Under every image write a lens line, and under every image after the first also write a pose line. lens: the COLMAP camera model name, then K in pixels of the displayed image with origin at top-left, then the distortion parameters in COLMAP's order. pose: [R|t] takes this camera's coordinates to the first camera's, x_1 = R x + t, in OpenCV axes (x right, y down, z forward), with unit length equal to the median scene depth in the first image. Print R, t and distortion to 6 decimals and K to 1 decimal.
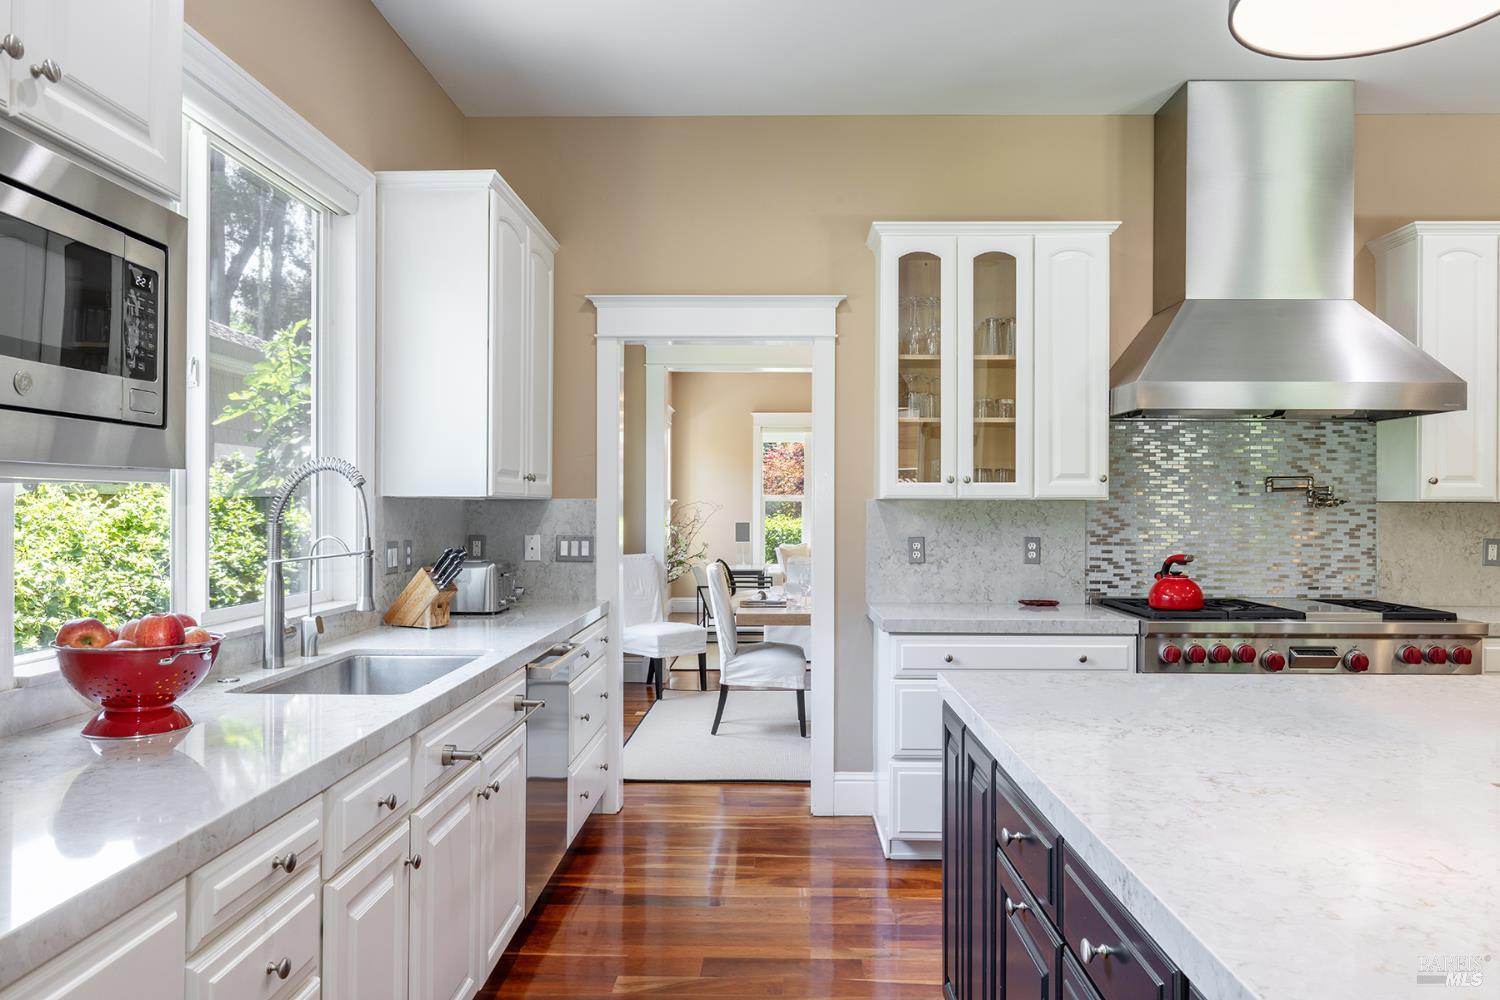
lens RADIAL K [[1016.4, 0, 756.5], [0, 1016.4, 502.5], [0, 0, 1]] dist [-0.002084, -0.000998]
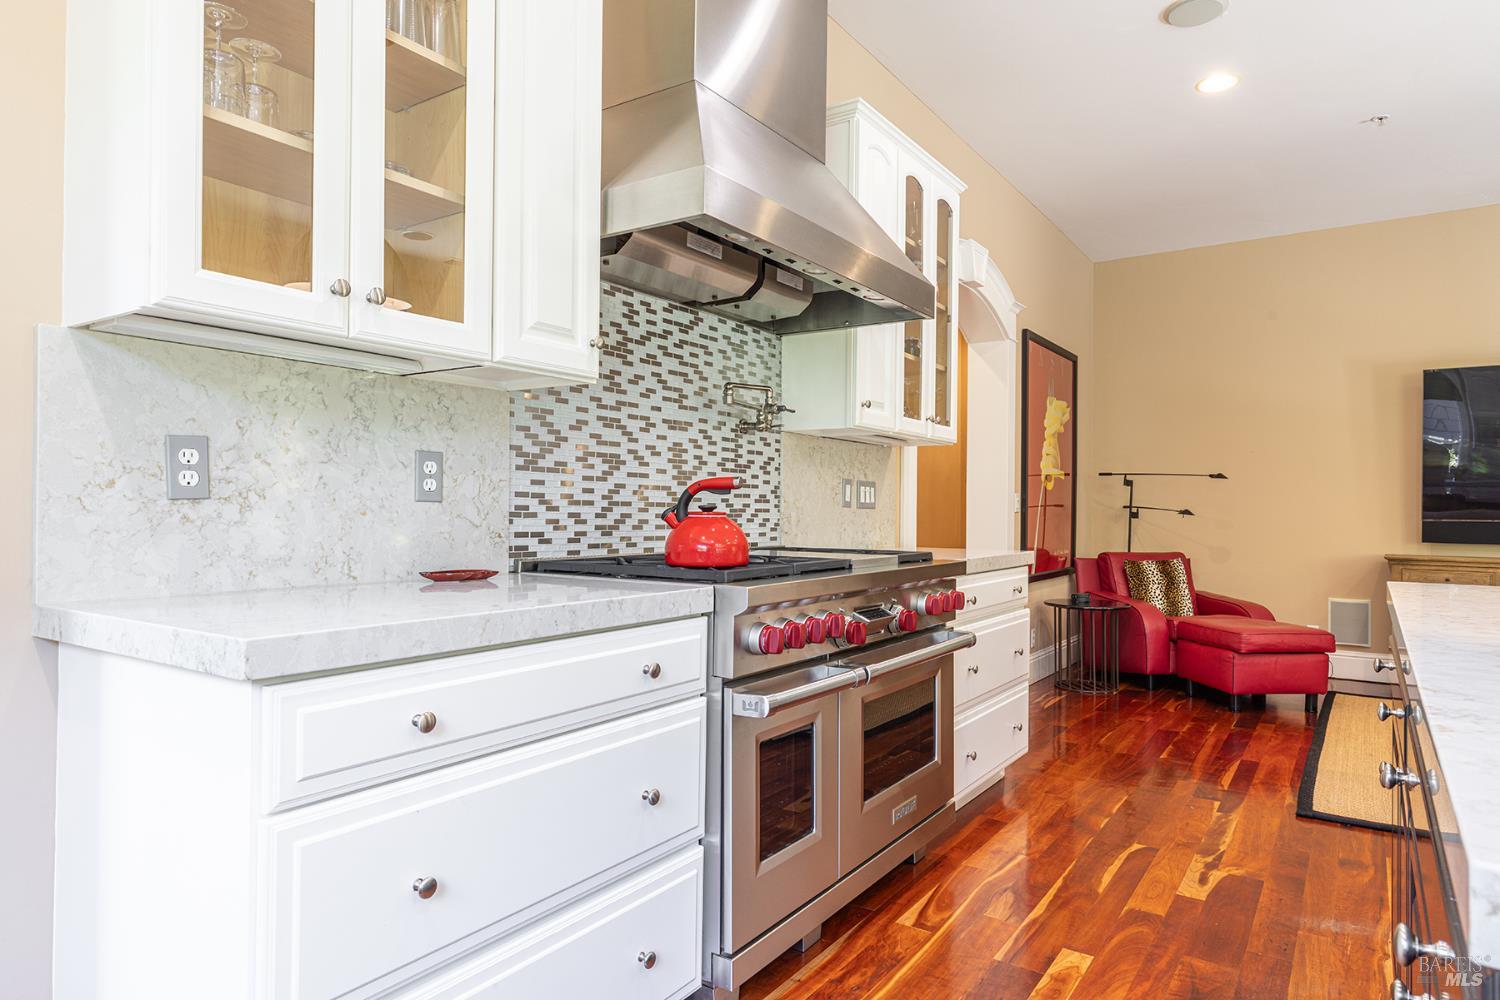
lens RADIAL K [[891.4, 0, 757.8], [0, 891.4, 502.7], [0, 0, 1]] dist [0.003527, 0.000476]
pose [[0.540822, 0.006879, 0.841109, -0.022518], [-0.009682, 0.999951, -0.001953, 0.060104], [-0.841081, -0.007087, 0.540863, 0.612951]]
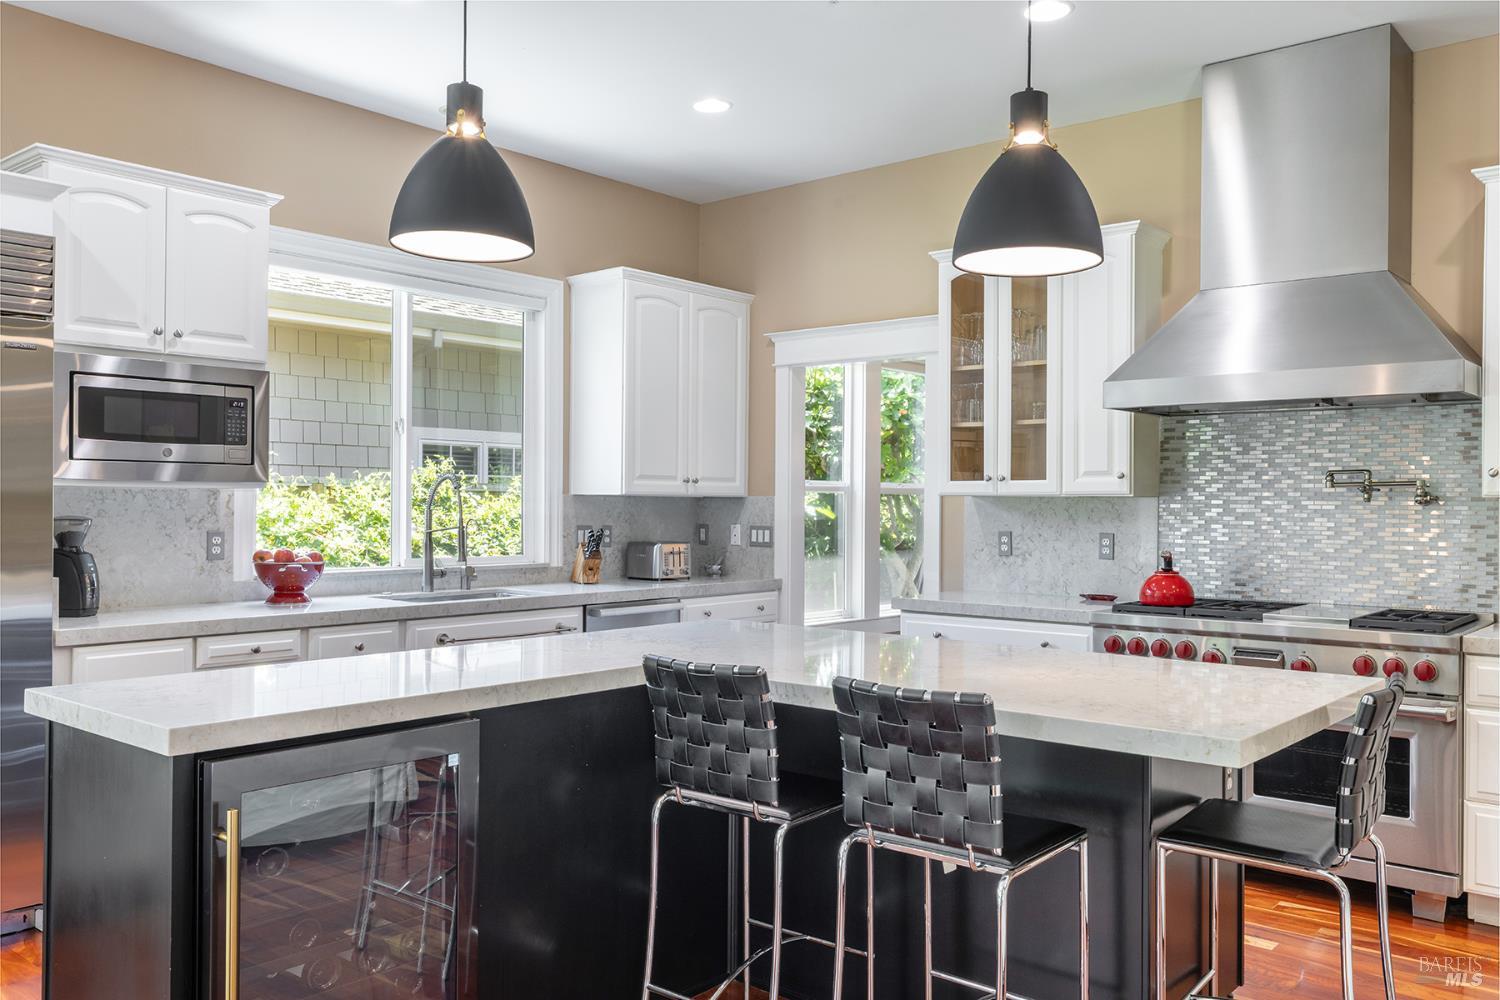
lens RADIAL K [[1187.1, 0, 755.1], [0, 1187.1, 502.6], [0, 0, 1]] dist [-0.000187, 0.008769]
pose [[0.777812, 0.001592, -0.628495, 0.746884], [-0.002351, 0.999997, -0.000376, 0.004695], [0.628493, 0.001770, 0.777814, -0.144951]]
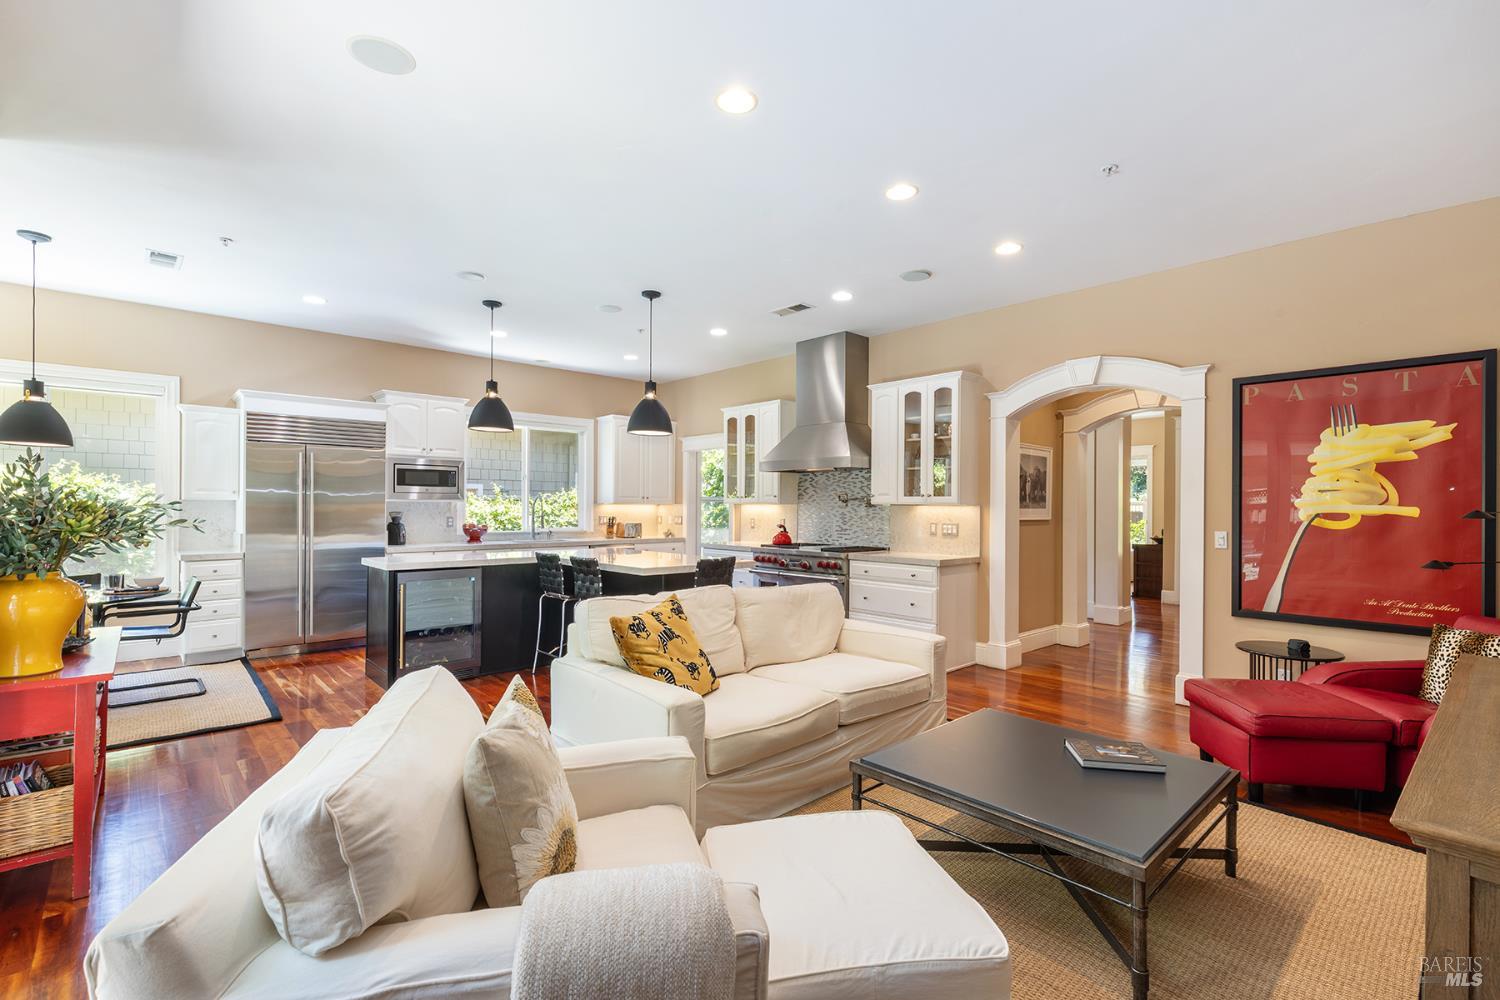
lens RADIAL K [[675.4, 0, 758.4], [0, 675.4, 504.7], [0, 0, 1]] dist [0.009541, -0.000494]
pose [[0.696787, -0.000896, -0.717277, 1.480187], [-0.001357, 0.999996, -0.002567, 0.003398], [0.717277, 0.002761, 0.696783, -0.256055]]
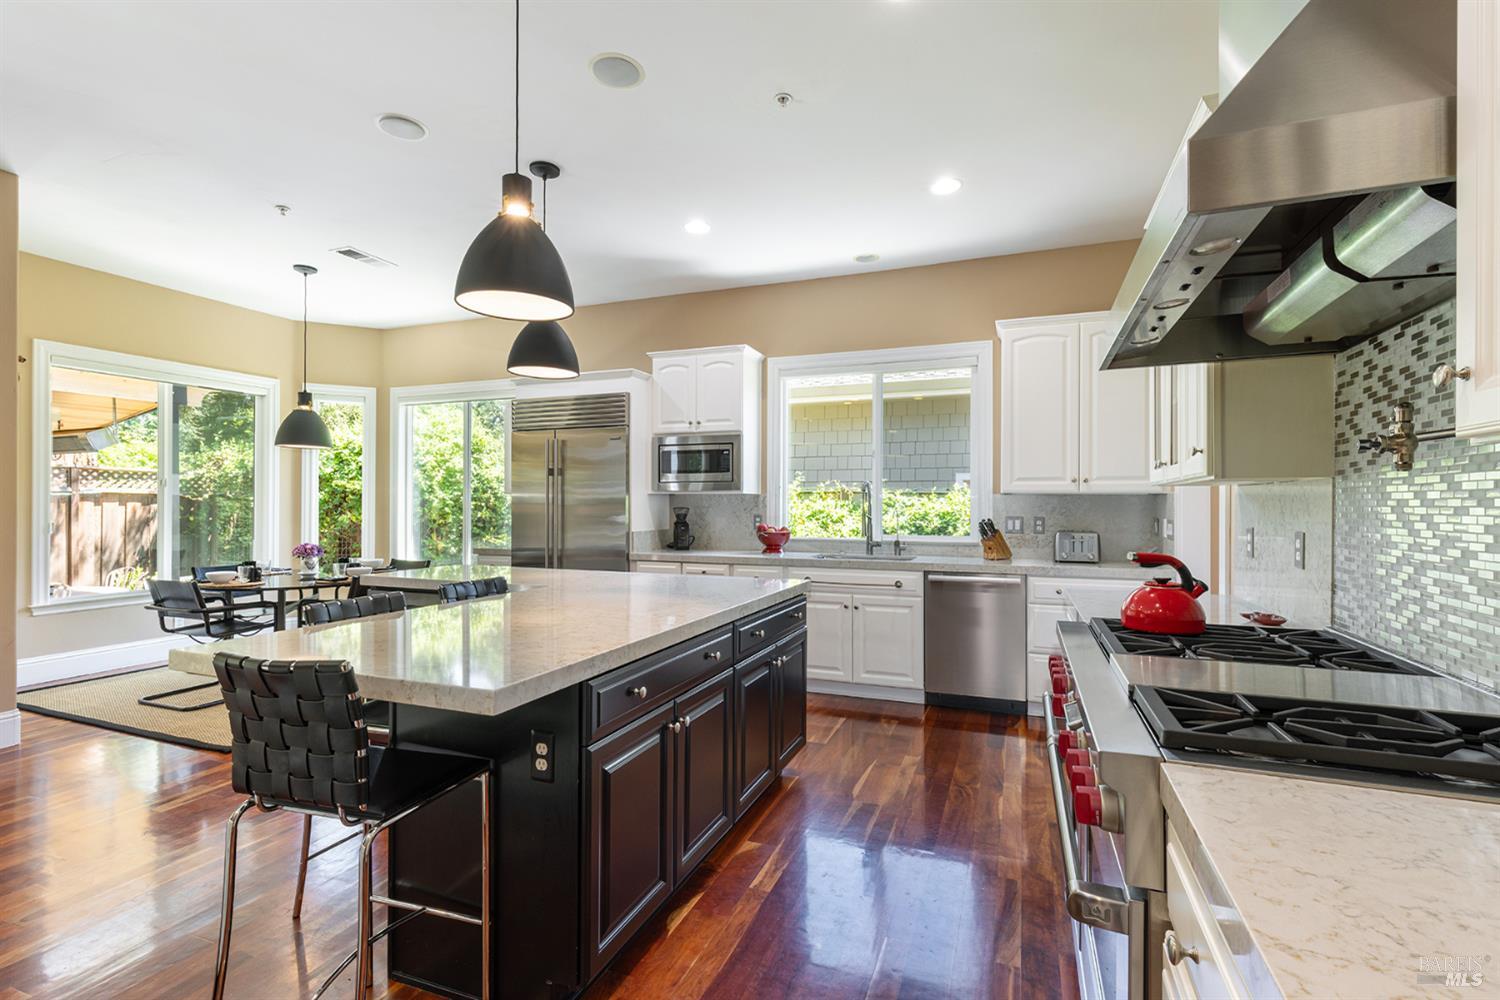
lens RADIAL K [[675.4, 0, 758.4], [0, 675.4, 504.7], [0, 0, 1]] dist [0.009541, -0.000494]
pose [[-0.336707, -0.004029, -0.941601, 0.856720], [-0.001159, 0.999992, -0.003865, 0.016986], [0.941609, -0.000210, -0.336708, 0.804966]]
